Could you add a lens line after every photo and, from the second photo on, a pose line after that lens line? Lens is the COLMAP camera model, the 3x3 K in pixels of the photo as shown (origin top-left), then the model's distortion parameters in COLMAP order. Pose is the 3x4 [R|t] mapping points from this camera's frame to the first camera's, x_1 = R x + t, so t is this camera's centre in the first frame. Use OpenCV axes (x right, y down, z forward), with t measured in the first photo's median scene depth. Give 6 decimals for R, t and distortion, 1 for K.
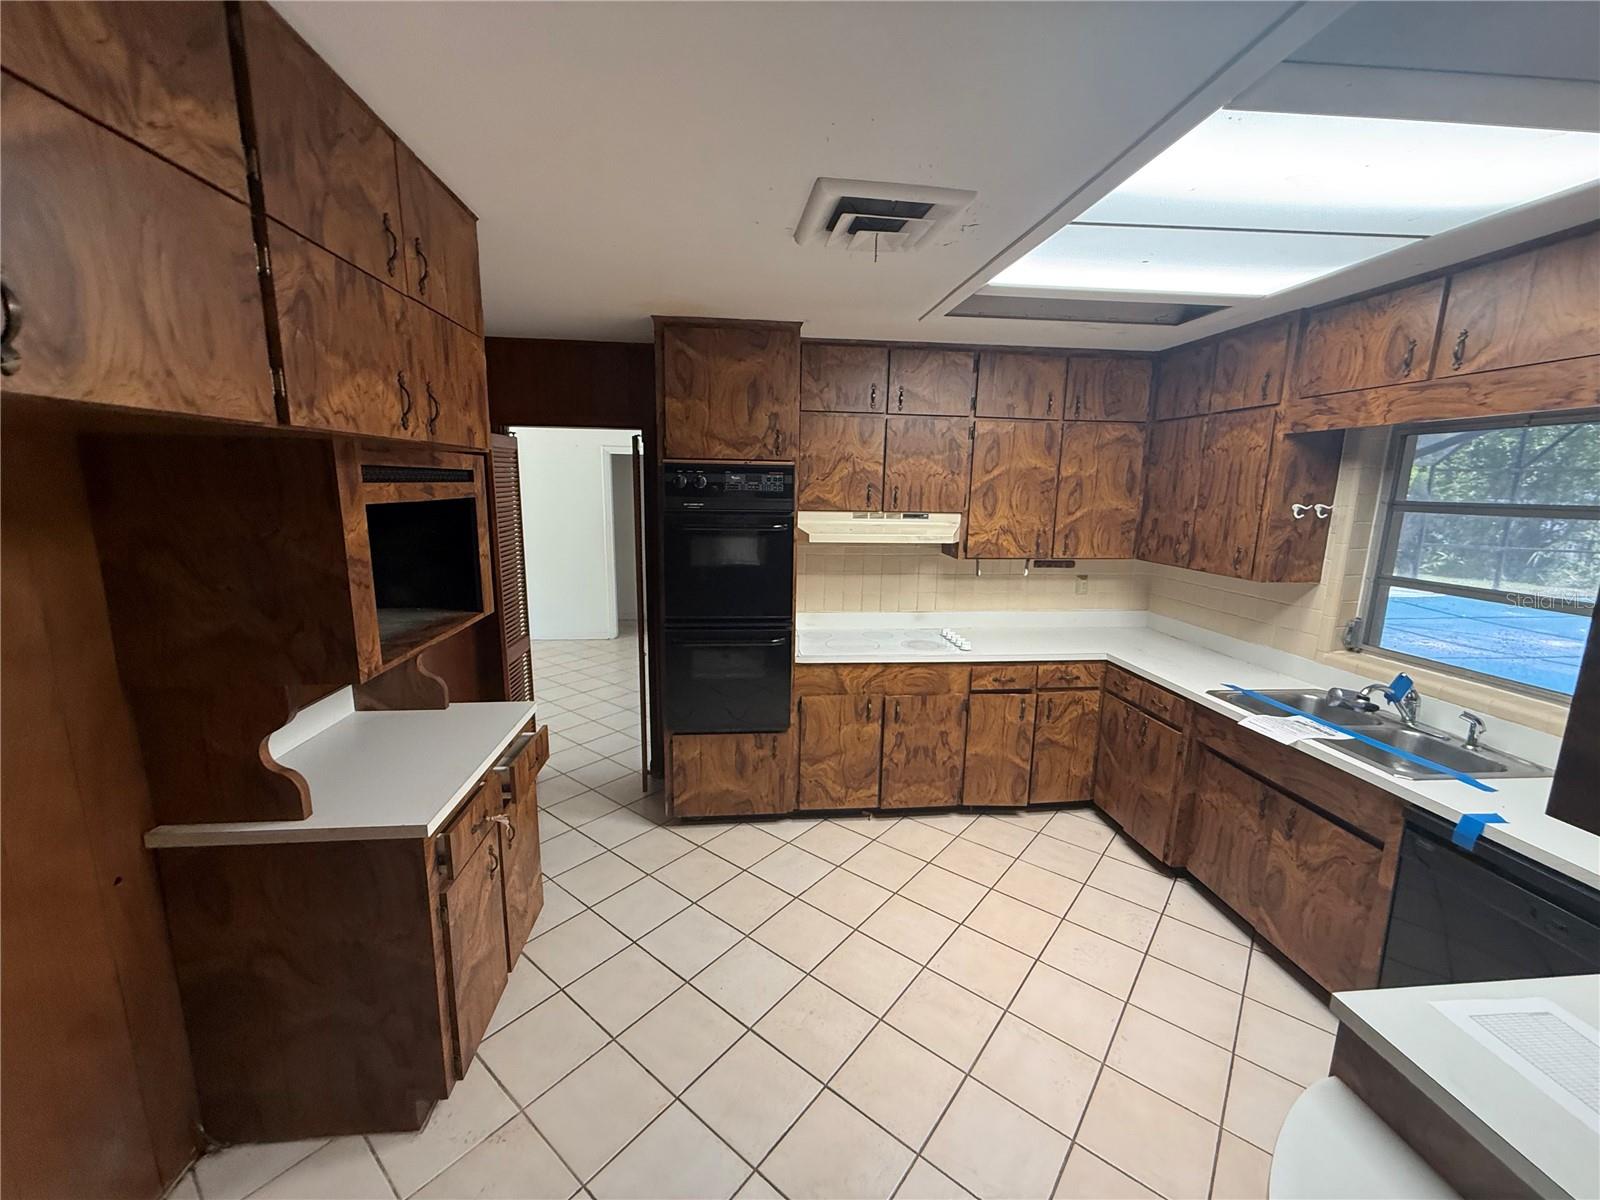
lens RADIAL K [[640.1, 0, 795.2], [0, 640.1, 601.1], [0, 0, 1]] dist [0.002095, 0.000100]
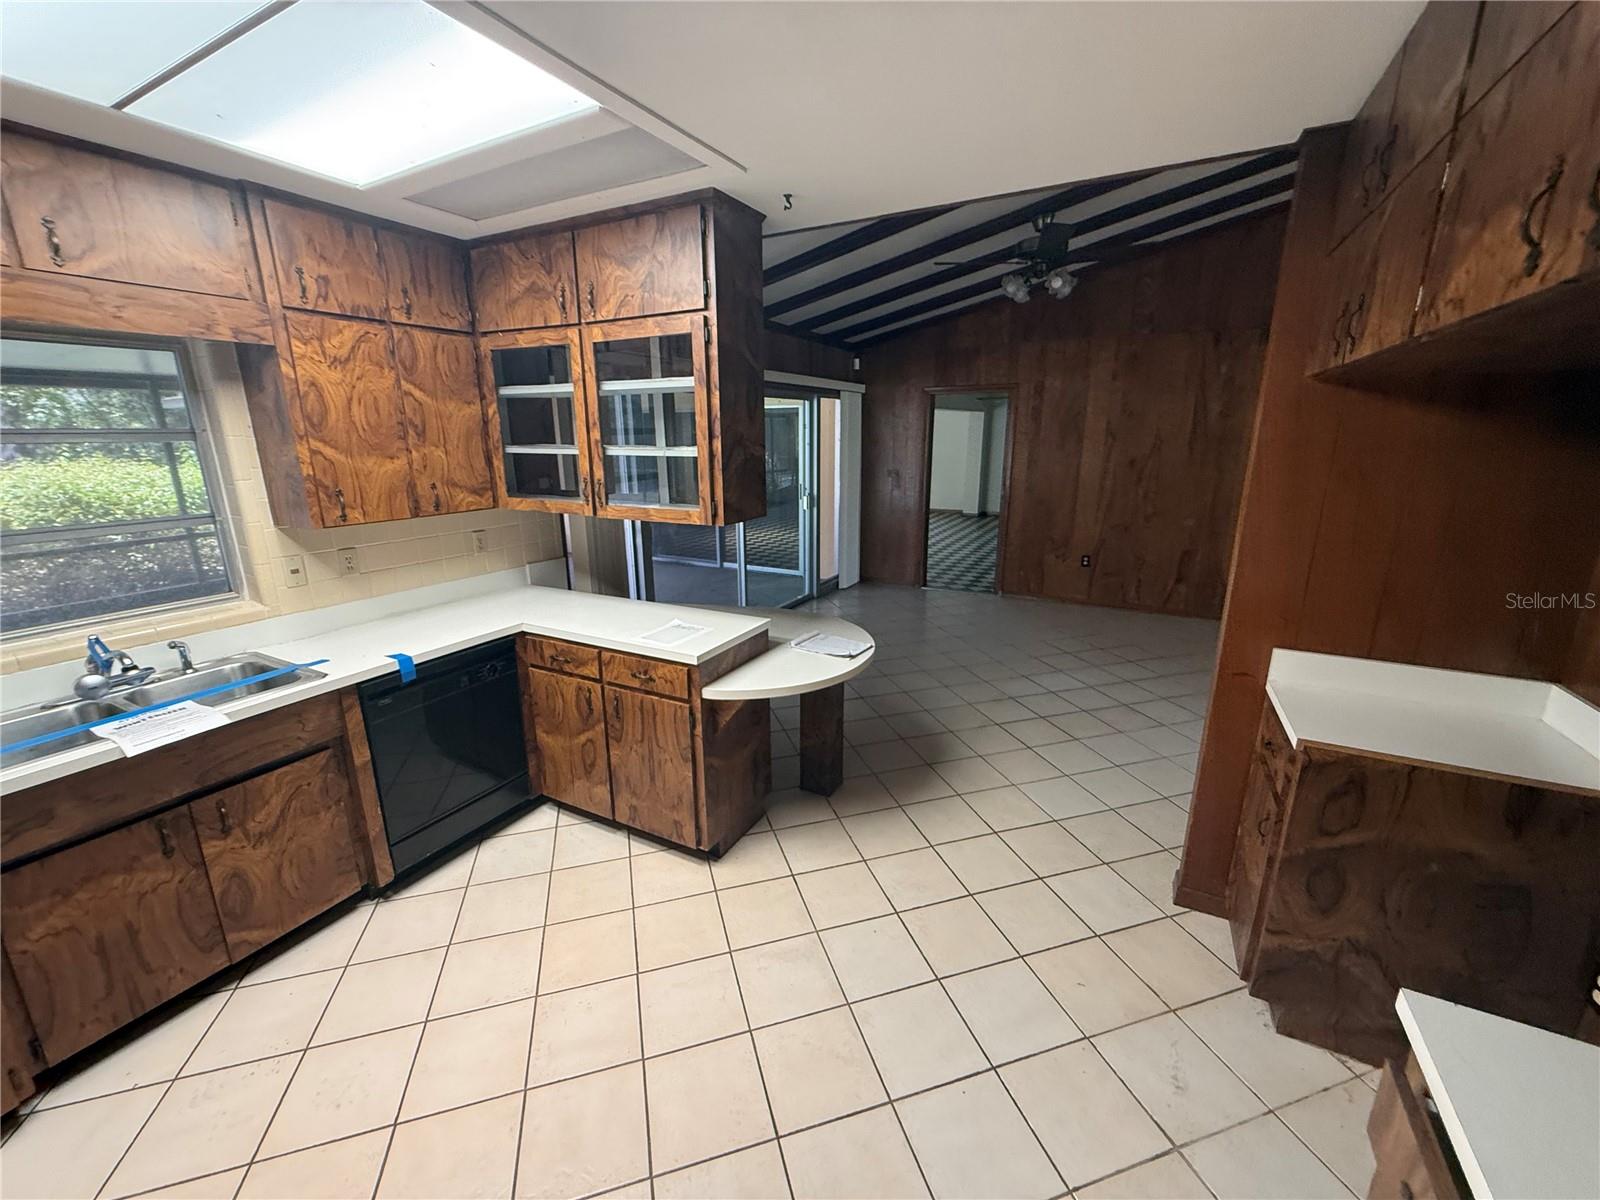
lens RADIAL K [[640.1, 0, 798.4], [0, 640.1, 599.8], [0, 0, 1]] dist [0.002095, 0.000100]
pose [[-0.828364, -0.149866, 0.539772, -0.306431], [0.096617, 0.910890, 0.401180, -0.206780], [-0.551796, 0.384474, -0.740068, 1.273523]]
